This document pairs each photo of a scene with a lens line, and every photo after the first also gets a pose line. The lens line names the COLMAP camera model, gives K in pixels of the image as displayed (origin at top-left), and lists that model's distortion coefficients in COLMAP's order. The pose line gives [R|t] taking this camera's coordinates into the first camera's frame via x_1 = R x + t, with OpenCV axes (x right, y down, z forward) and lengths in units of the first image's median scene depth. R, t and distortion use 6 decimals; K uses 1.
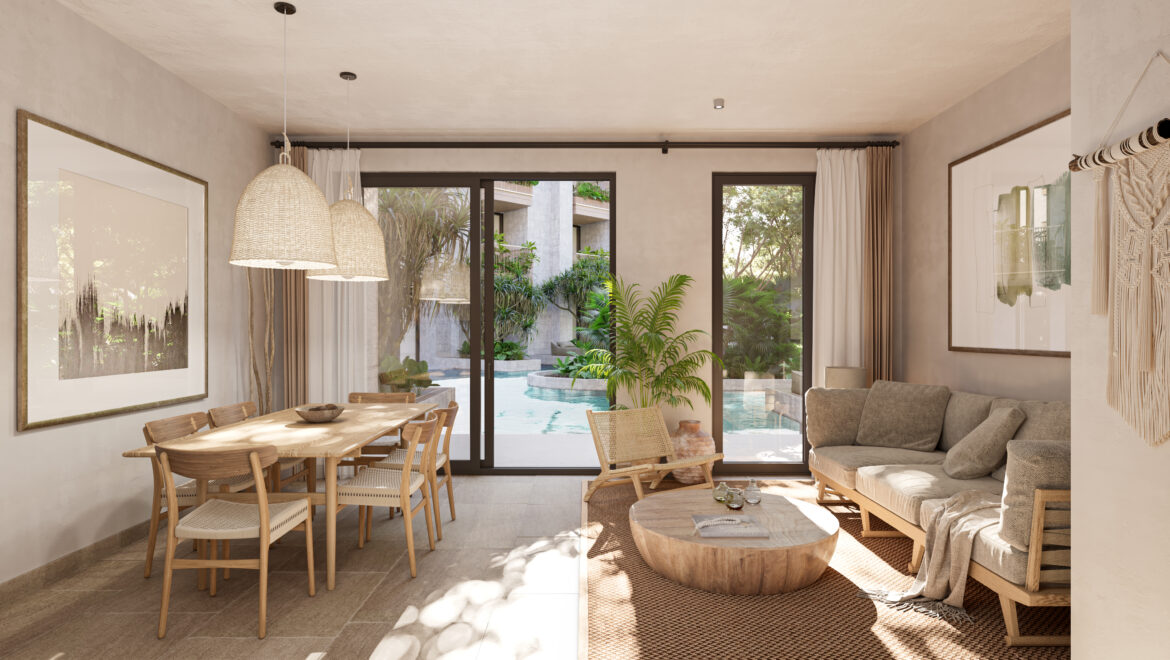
lens RADIAL K [[659.6, 0, 585.0], [0, 659.6, 330.0], [0, 0, 1]] dist [0.000052, -0.000280]
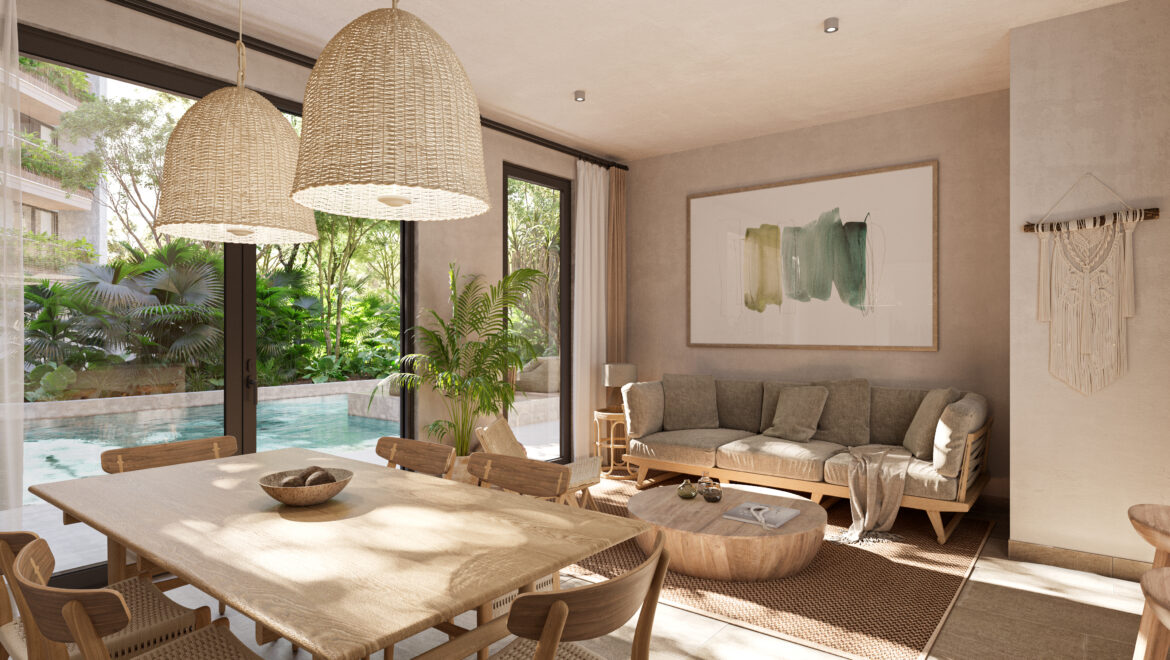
lens RADIAL K [[659.6, 0, 585.0], [0, 659.6, 330.0], [0, 0, 1]] dist [0.000052, -0.000280]
pose [[0.610167, -0.000341, 0.792273, -0.671816], [0.000208, 1.000000, 0.000271, -0.000303], [-0.792273, 0.000000, 0.610167, 0.486067]]
